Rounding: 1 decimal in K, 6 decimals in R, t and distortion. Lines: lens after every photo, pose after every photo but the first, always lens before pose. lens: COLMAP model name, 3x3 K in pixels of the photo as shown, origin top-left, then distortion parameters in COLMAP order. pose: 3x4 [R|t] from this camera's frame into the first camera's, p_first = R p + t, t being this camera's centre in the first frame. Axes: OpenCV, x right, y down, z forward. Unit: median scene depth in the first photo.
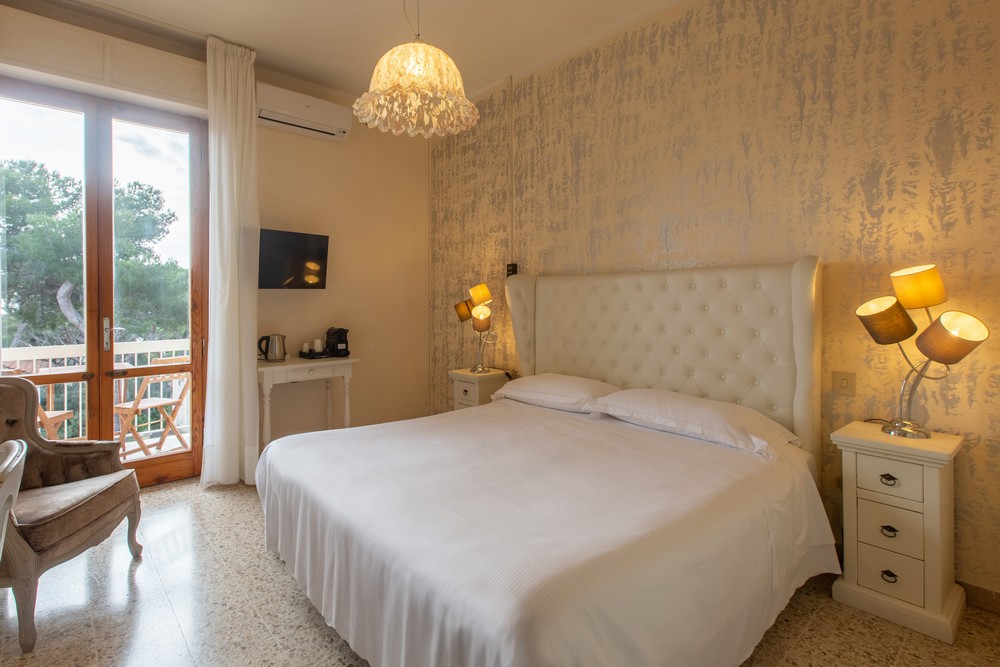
lens RADIAL K [[474.2, 0, 502.2], [0, 474.2, 304.2], [0, 0, 1]] dist [0.001374, 0.000763]
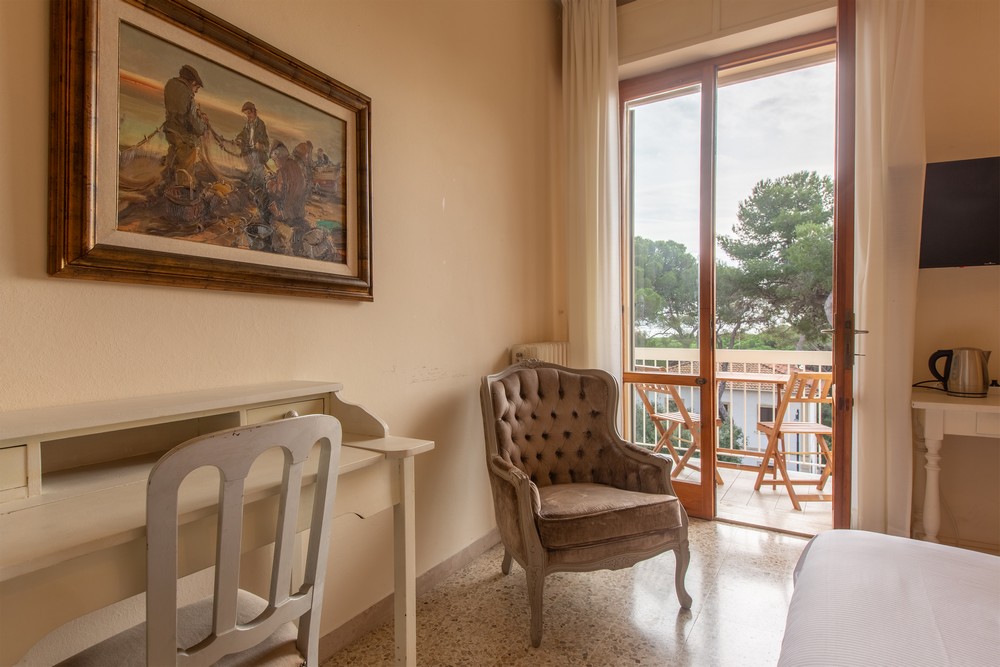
lens RADIAL K [[561.9, 0, 500.0], [0, 561.9, 333.5], [0, 0, 1]] dist [0.029875, 0.000282]
pose [[0.250655, 0.022752, -0.967809, 0.043861], [0.002497, 0.999705, 0.024148, 0.029199], [0.968073, -0.008470, 0.250525, 0.303696]]
